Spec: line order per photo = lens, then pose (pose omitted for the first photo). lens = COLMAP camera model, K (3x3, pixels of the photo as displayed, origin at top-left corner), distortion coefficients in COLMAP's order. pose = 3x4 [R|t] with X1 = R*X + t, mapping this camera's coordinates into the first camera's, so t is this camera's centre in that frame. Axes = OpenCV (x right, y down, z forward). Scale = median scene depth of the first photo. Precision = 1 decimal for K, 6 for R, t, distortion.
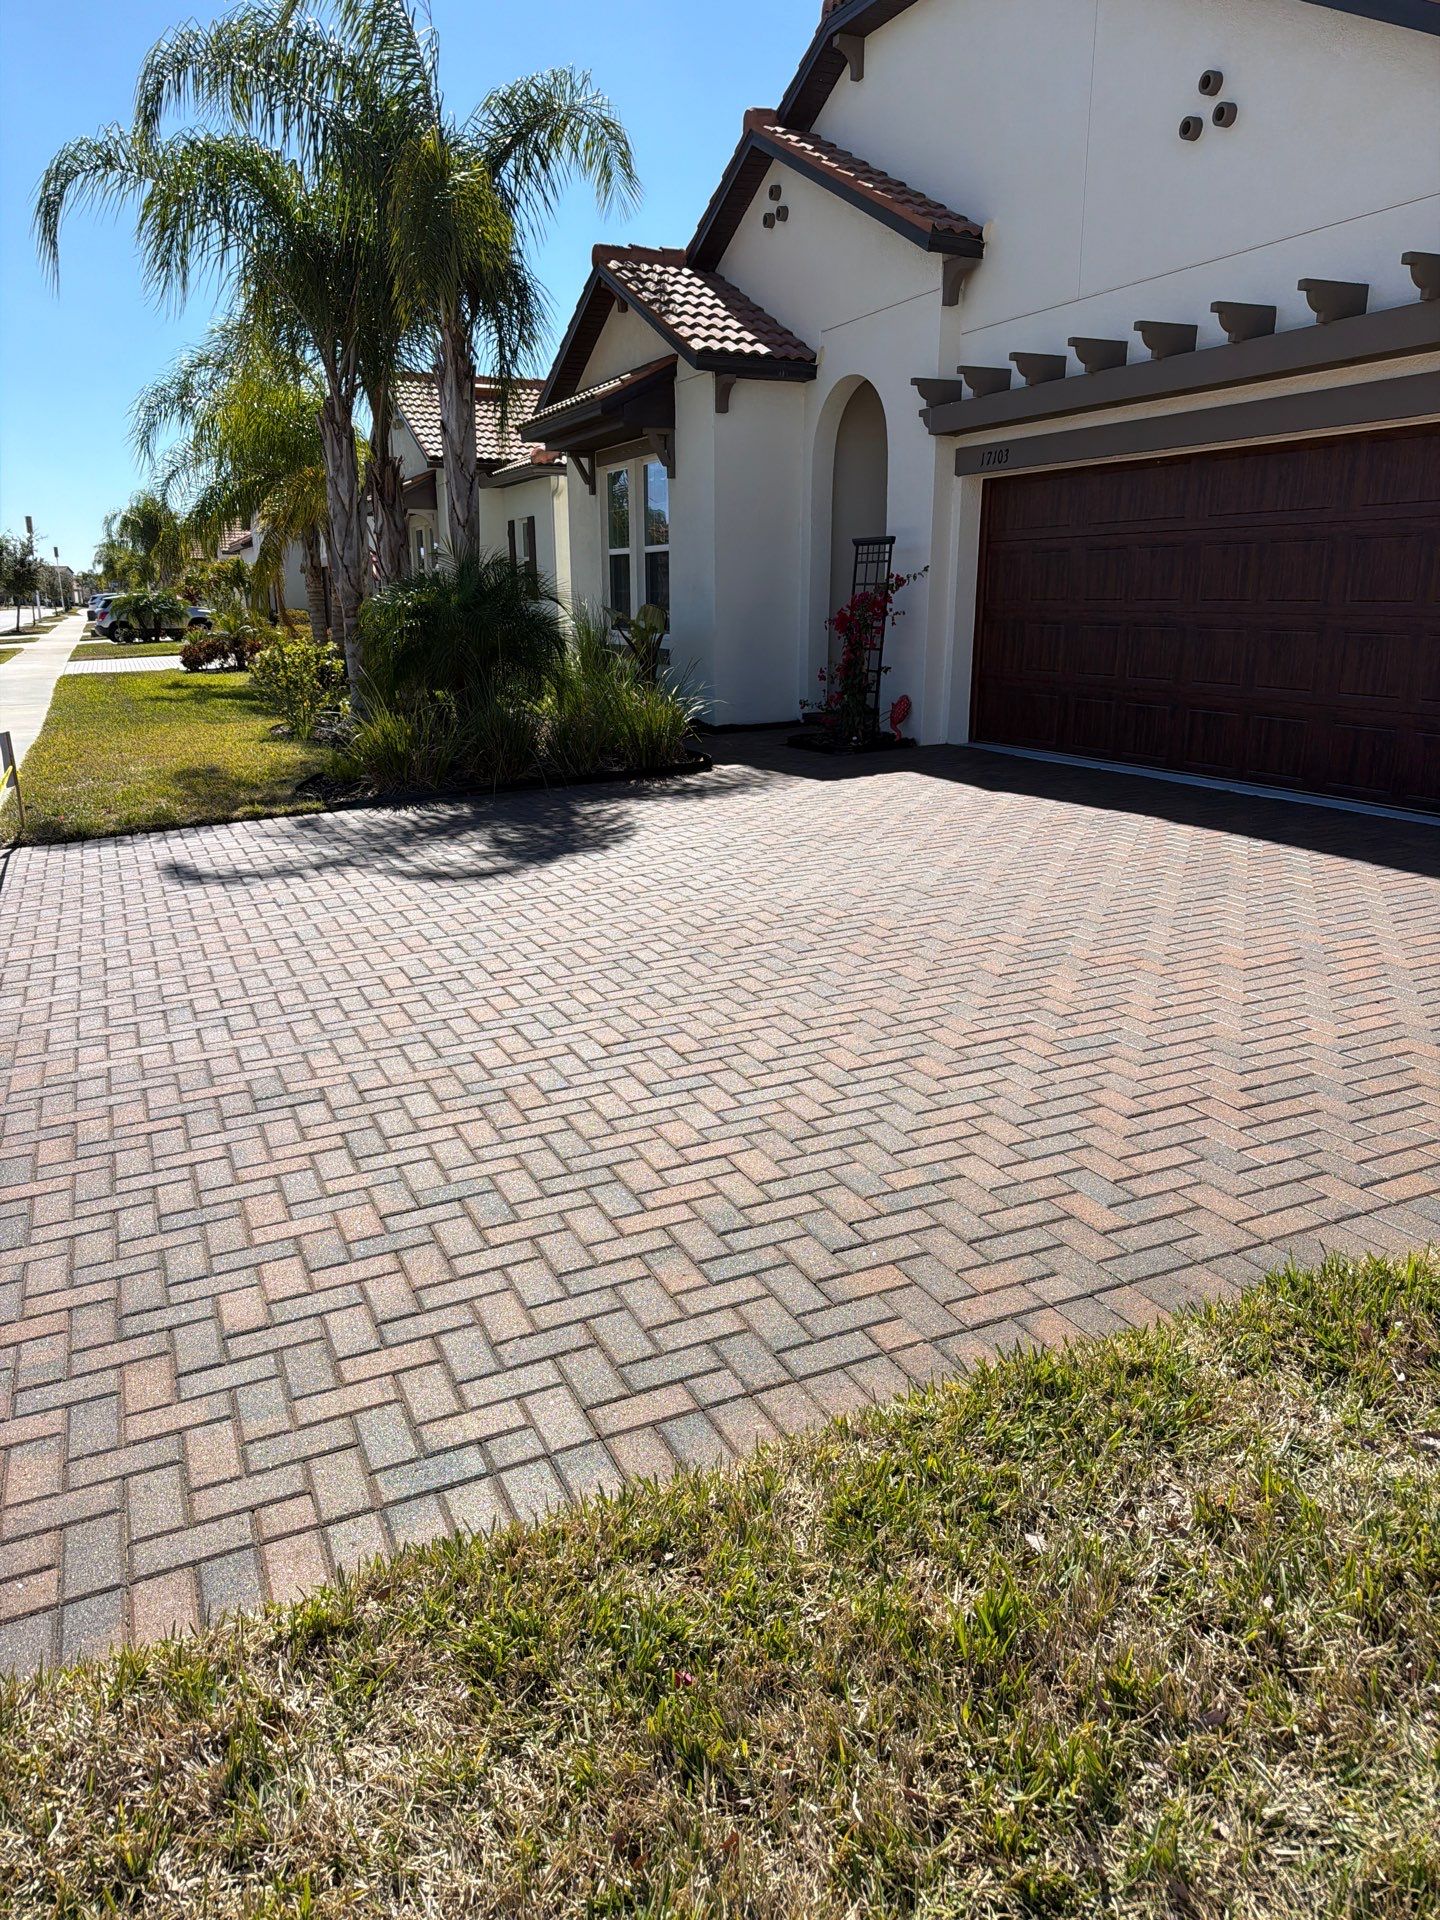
lens RADIAL K [[1364.3, 0, 711.8], [0, 1364.3, 962.3], [0, 0, 1]] dist [0.057610, -0.072822]
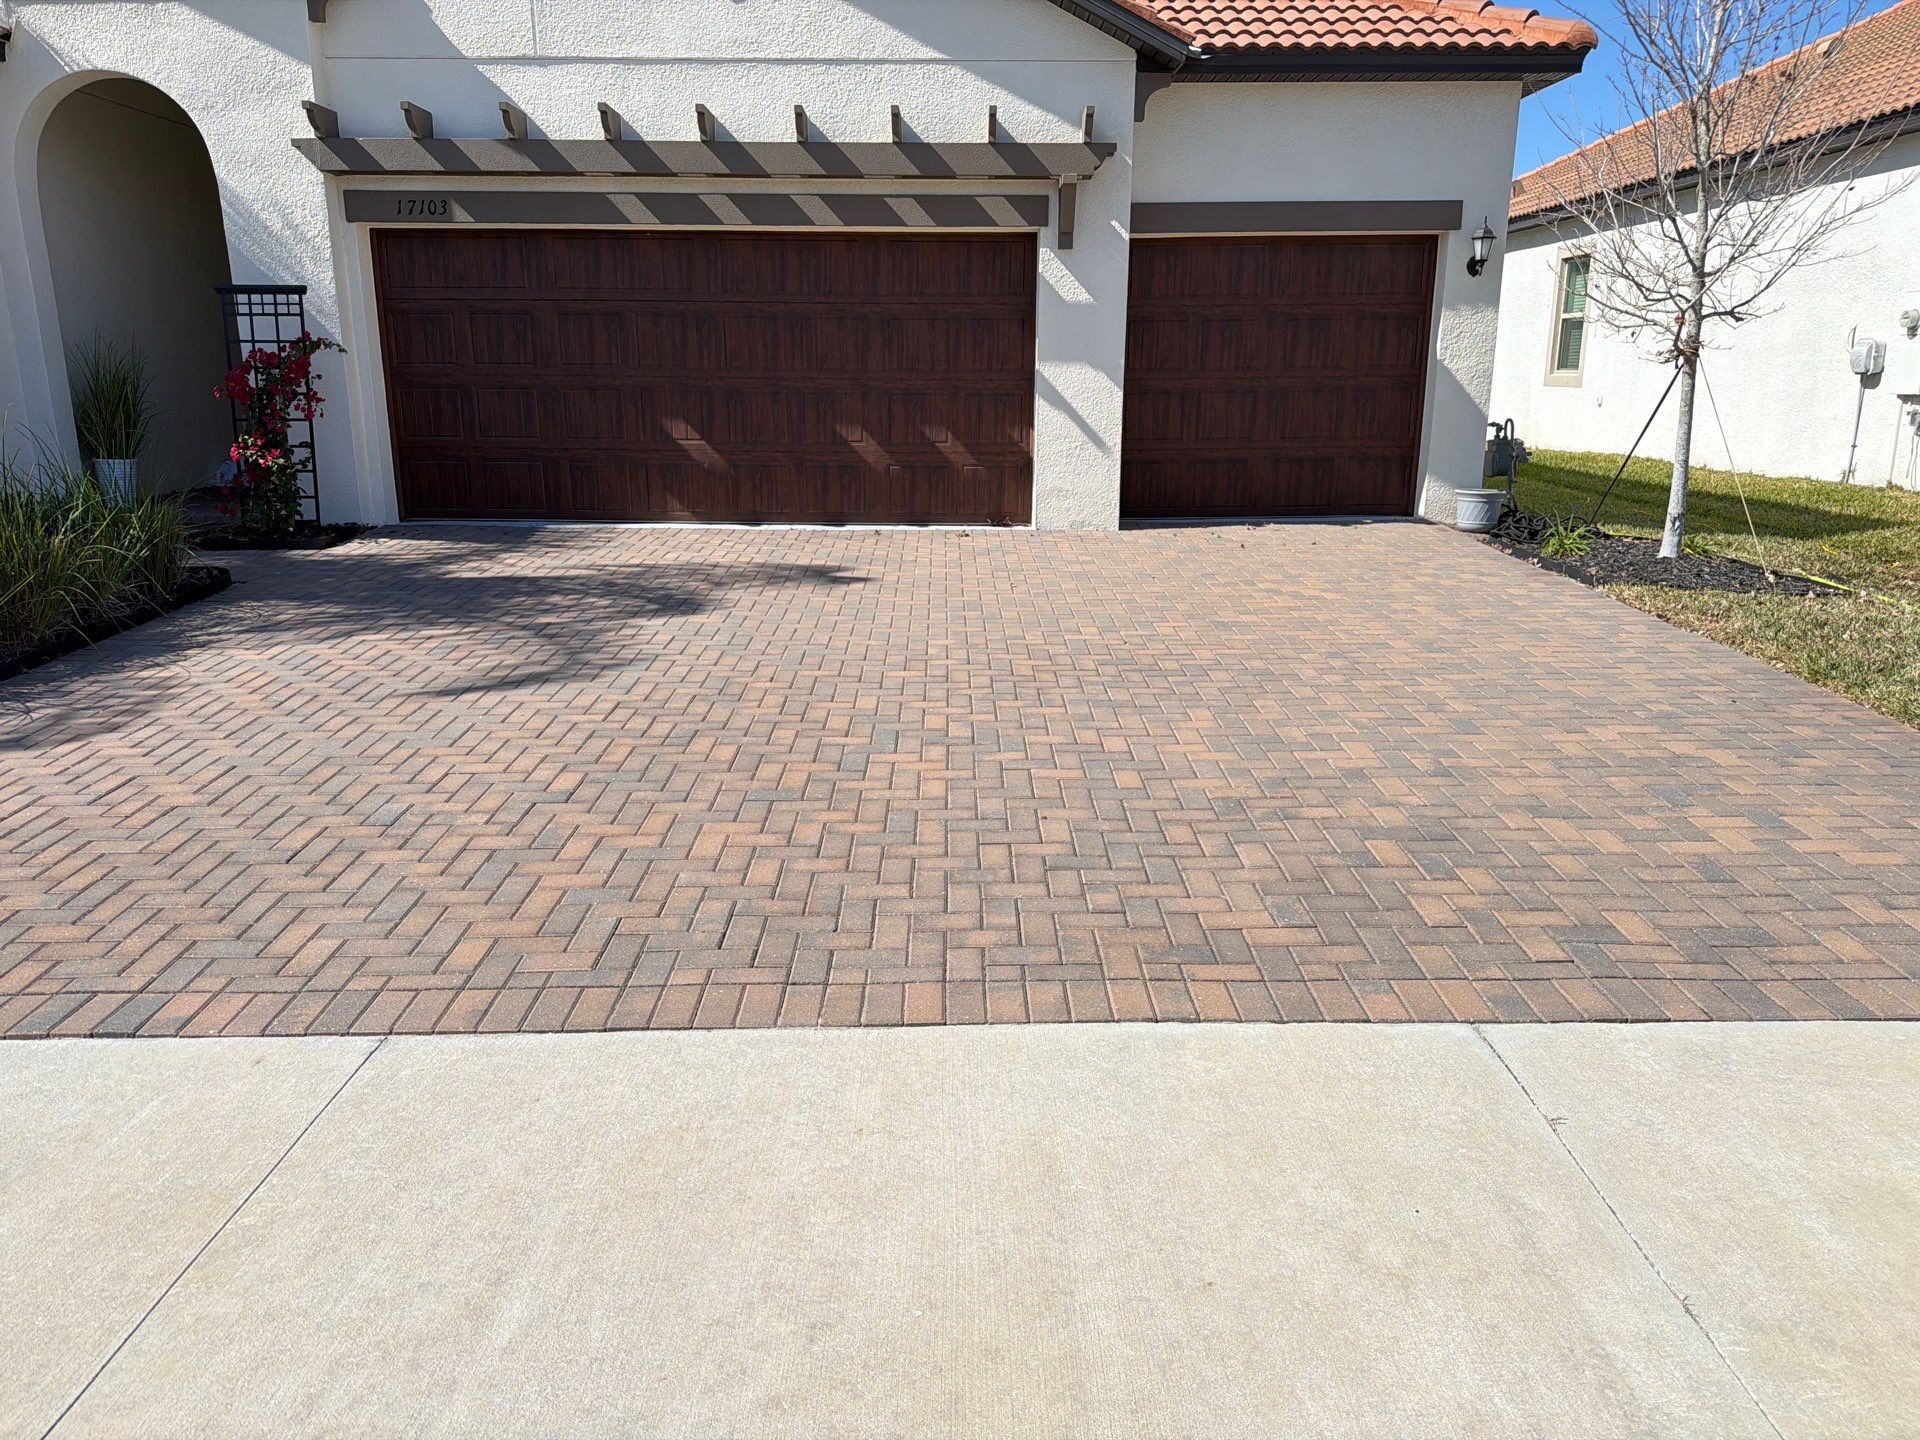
lens RADIAL K [[1364.3, 0, 953.2], [0, 1364.3, 730.4], [0, 0, 1]] dist [0.057610, -0.072822]
pose [[0.404332, -0.227999, 0.885738, -1.013549], [0.234478, 0.961905, 0.140567, -0.150193], [-0.884045, 0.150851, 0.442390, 0.636457]]
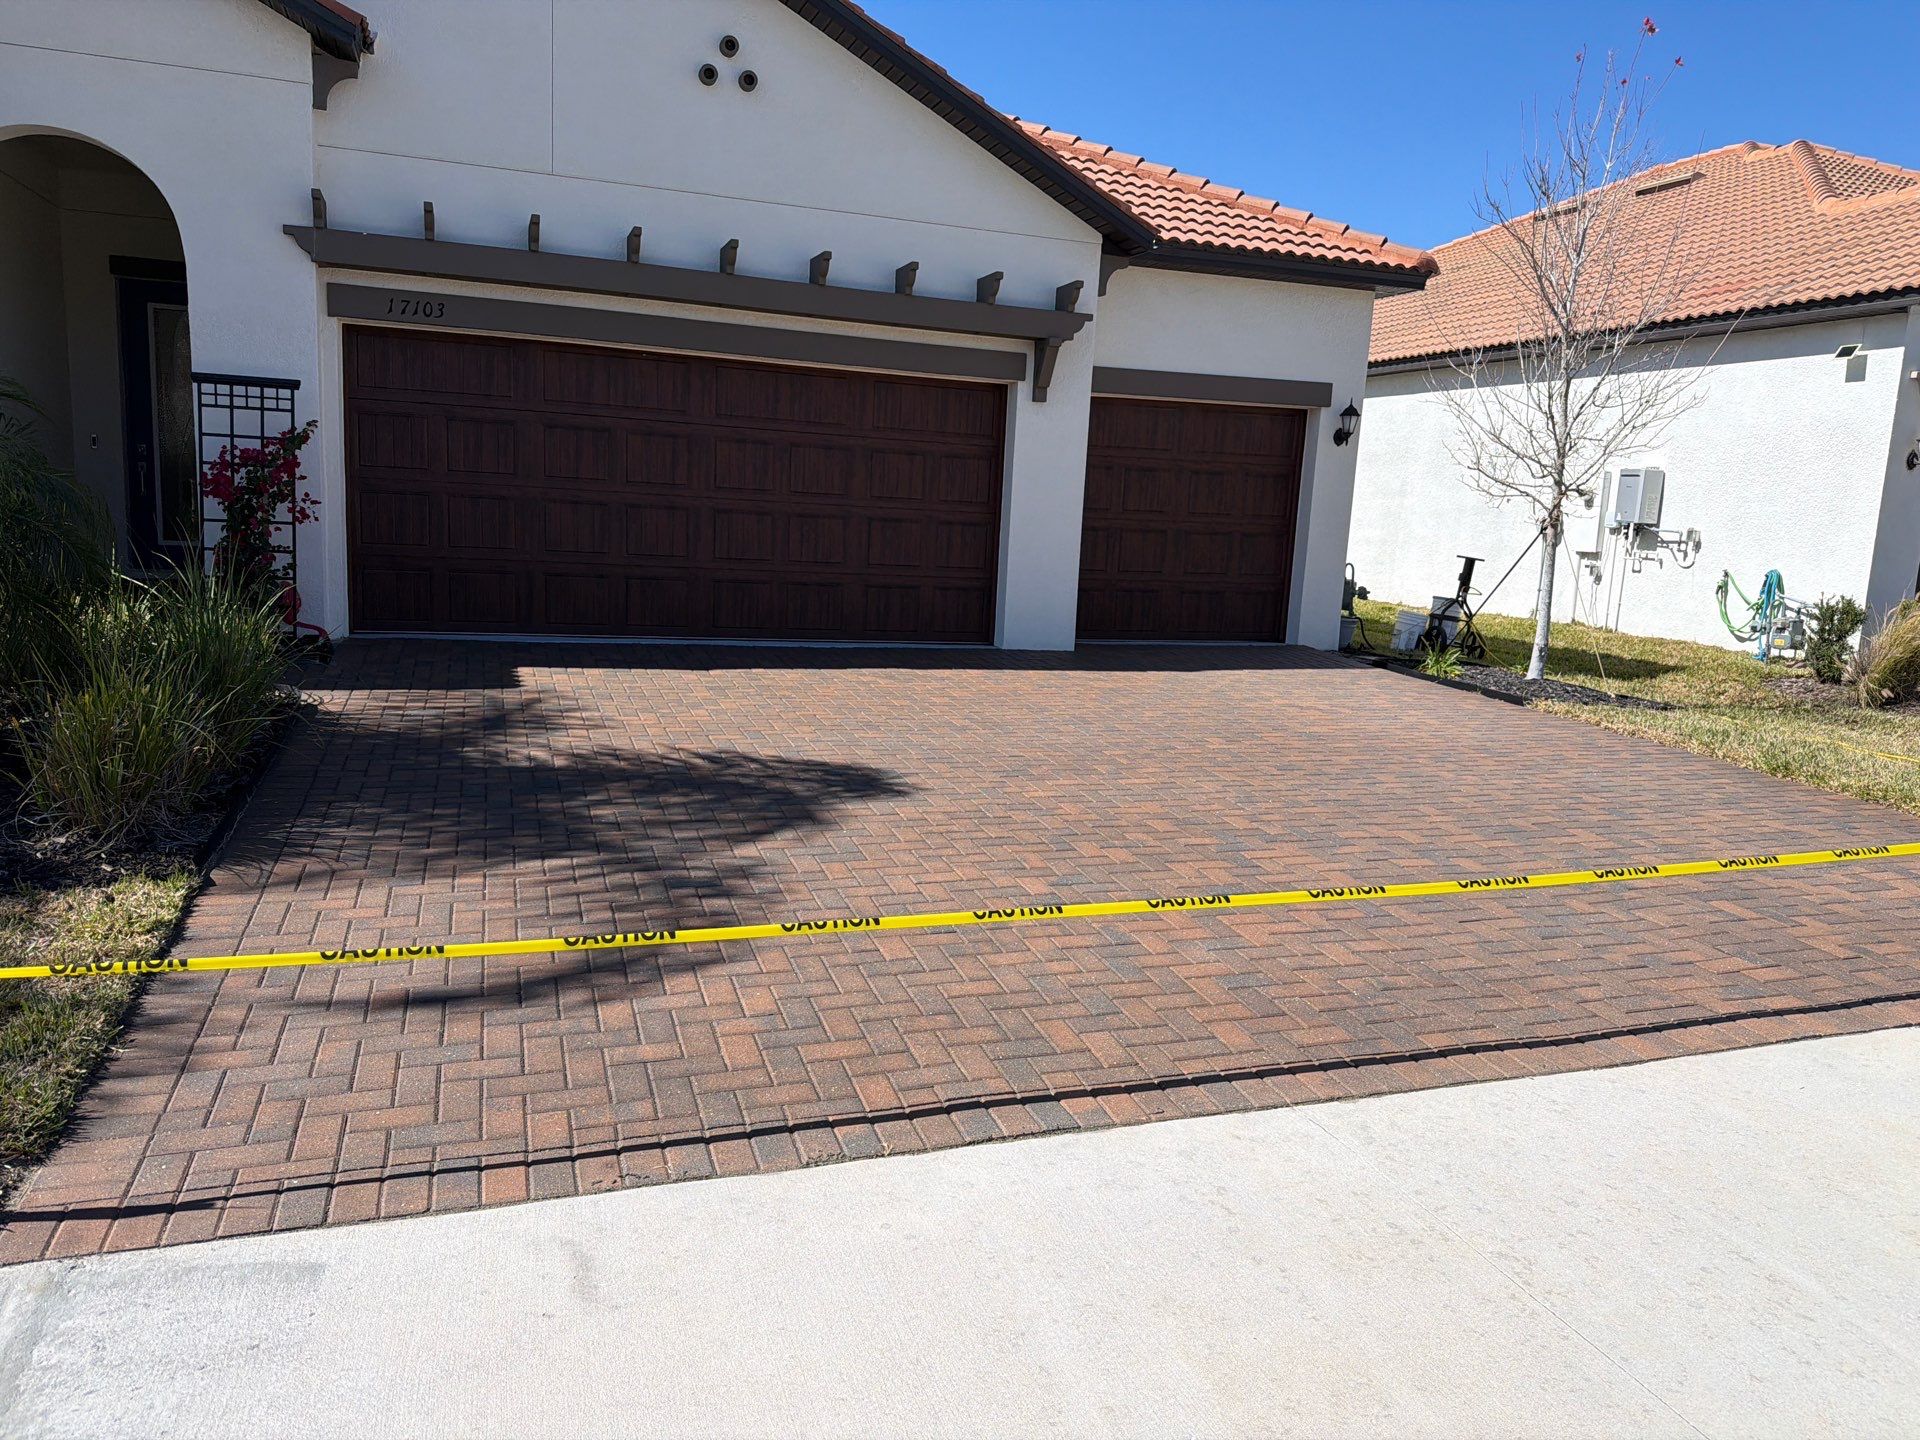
lens RADIAL K [[1364.3, 0, 966.4], [0, 1364.3, 737.2], [0, 0, 1]] dist [0.057610, -0.072822]
pose [[0.081045, -0.162133, 0.983435, -1.249943], [0.208624, 0.967584, 0.142327, -0.294317], [-0.974632, 0.193633, 0.112243, 1.160146]]
